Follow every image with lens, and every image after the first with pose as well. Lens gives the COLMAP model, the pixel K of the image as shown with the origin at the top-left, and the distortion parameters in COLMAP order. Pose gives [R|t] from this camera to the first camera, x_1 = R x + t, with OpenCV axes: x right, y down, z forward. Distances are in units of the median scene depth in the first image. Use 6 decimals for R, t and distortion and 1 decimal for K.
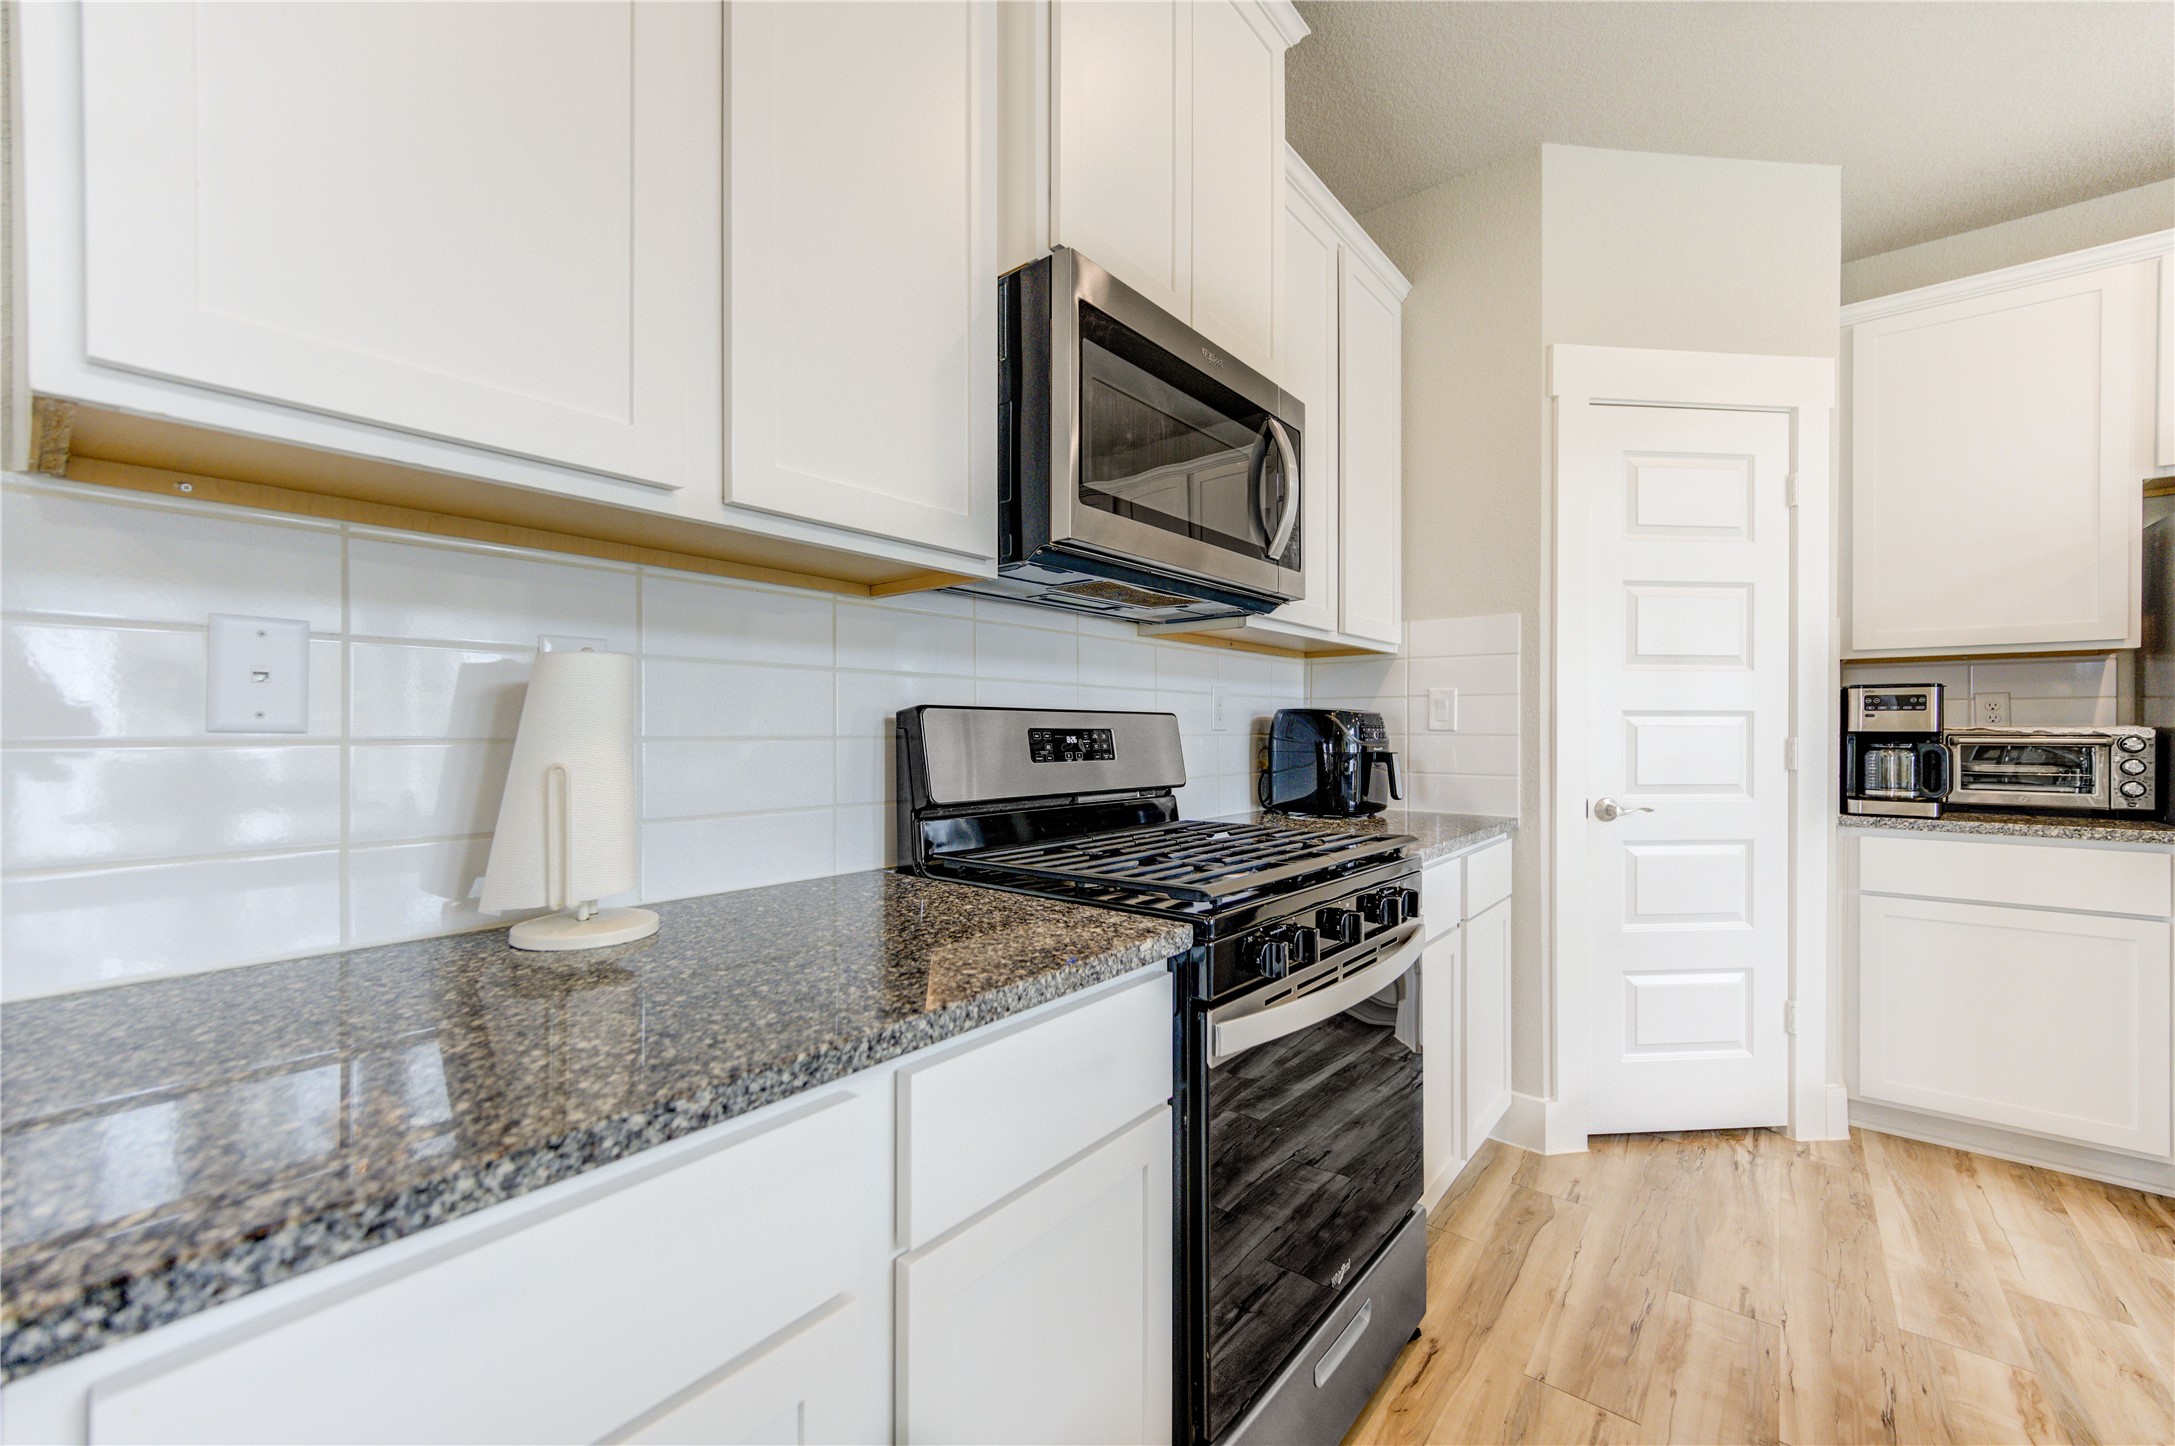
lens RADIAL K [[854.9, 0, 1093.1], [0, 854.9, 731.4], [0, 0, 1]] dist [0.001909, 0.000546]
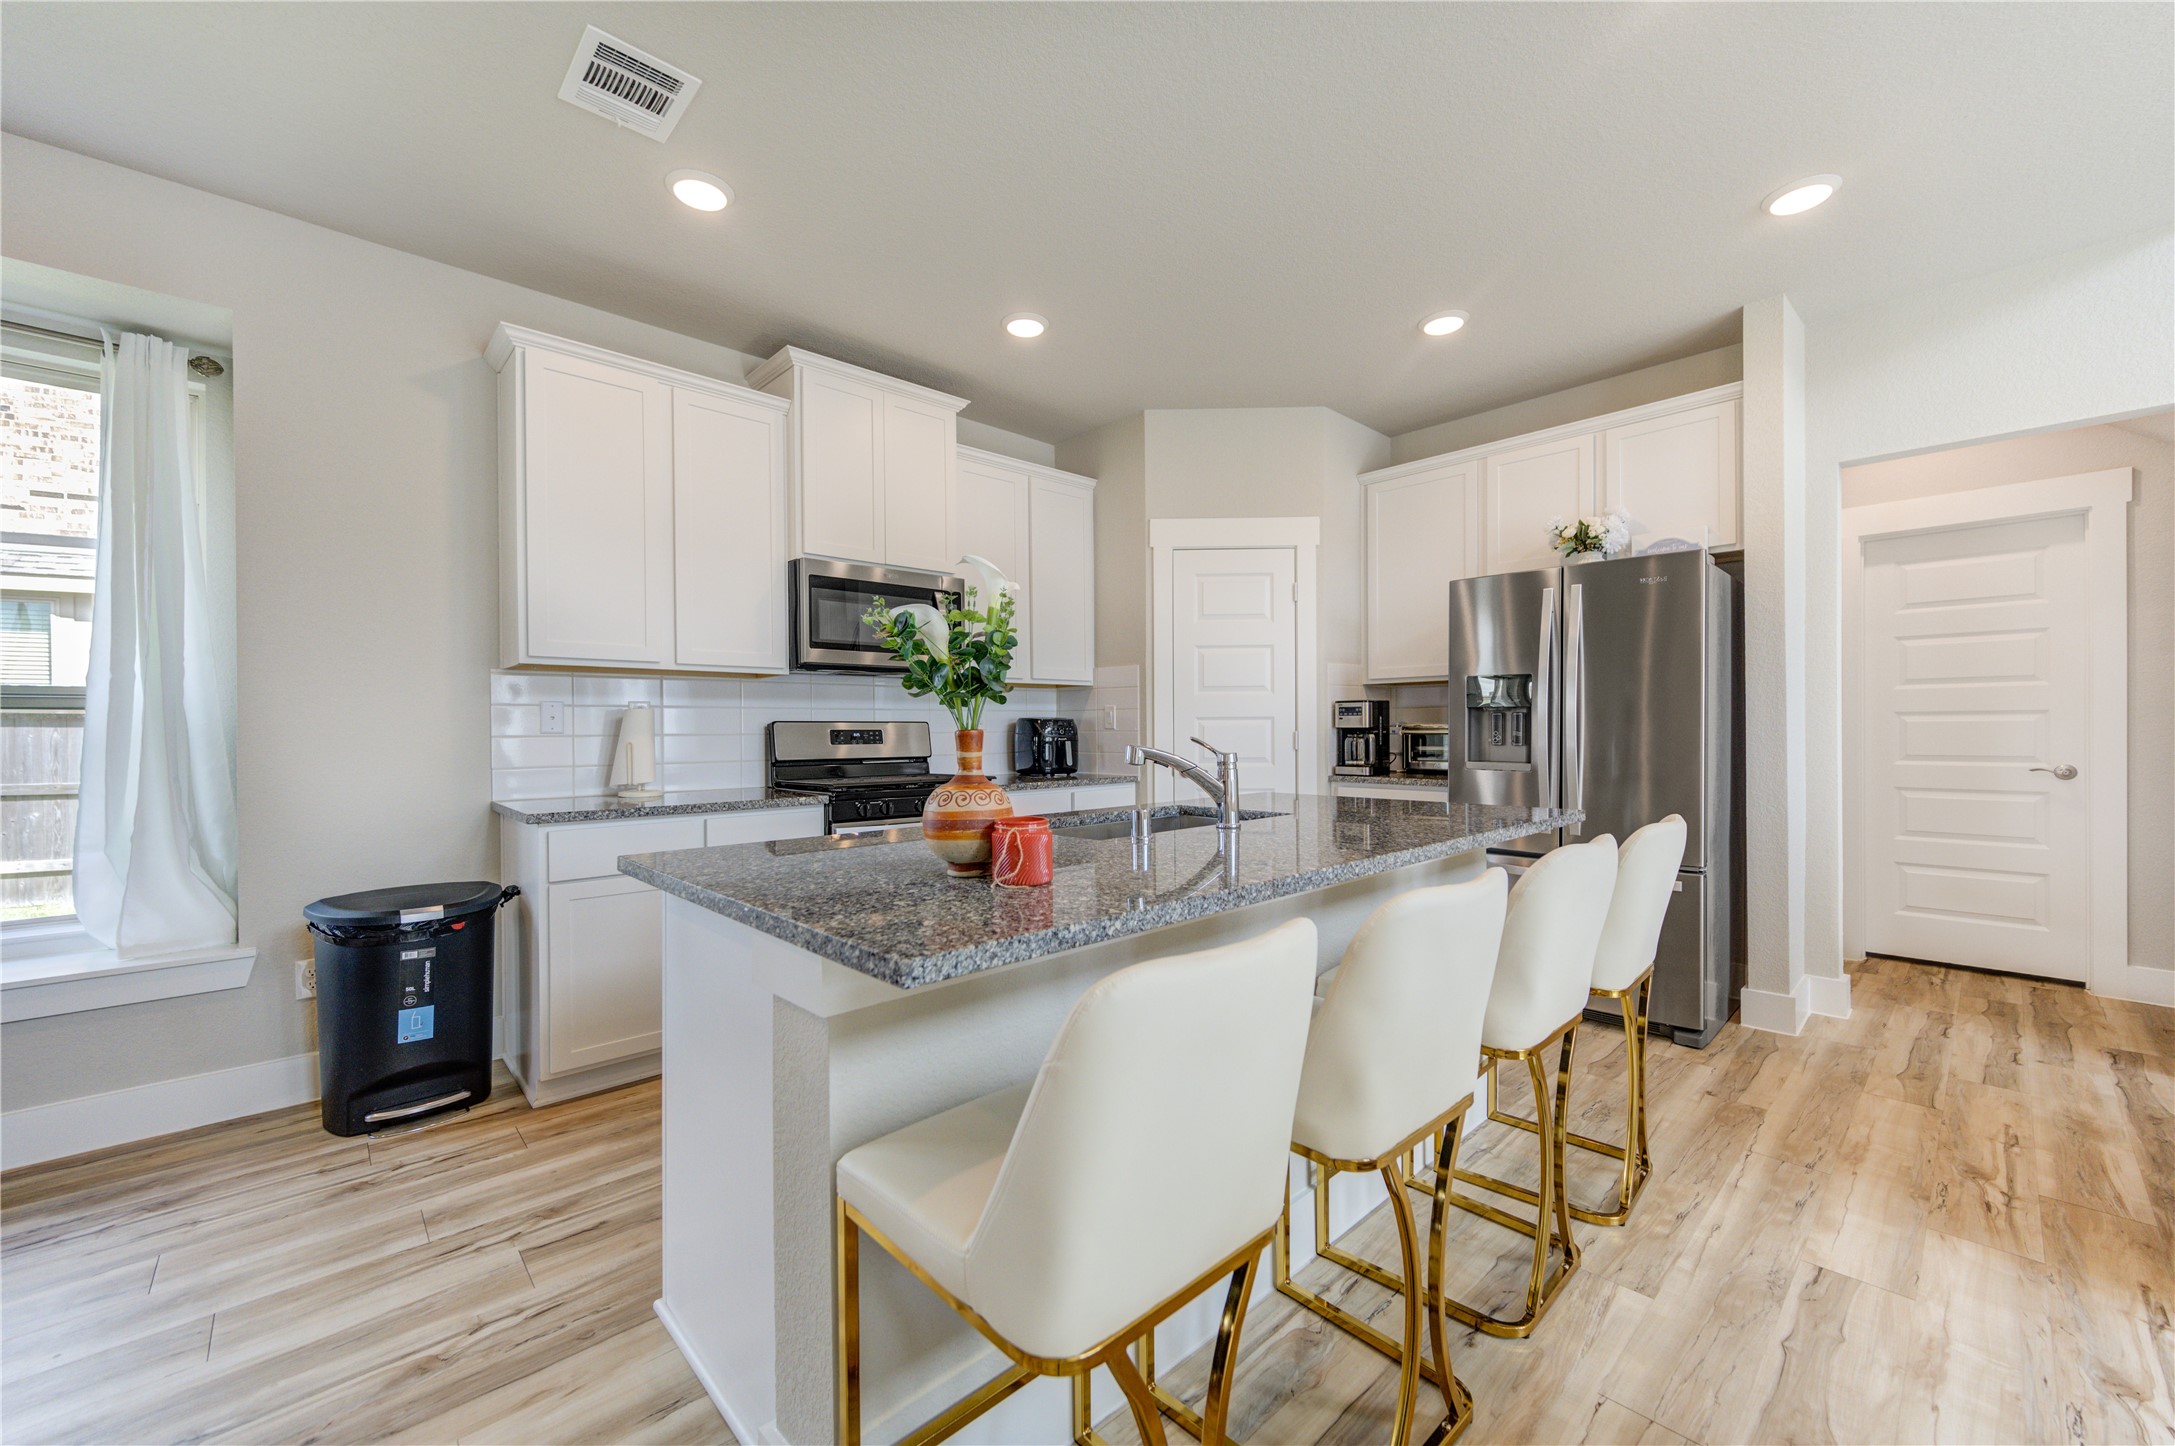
lens RADIAL K [[836.6, 0, 1091.0], [0, 836.6, 733.2], [0, 0, 1]] dist [0.002690, 0.000849]
pose [[0.990024, -0.007501, -0.140696, 0.696580], [0.007832, 0.999968, 0.001799, 0.004632], [0.140678, -0.002883, 0.990051, -0.855427]]
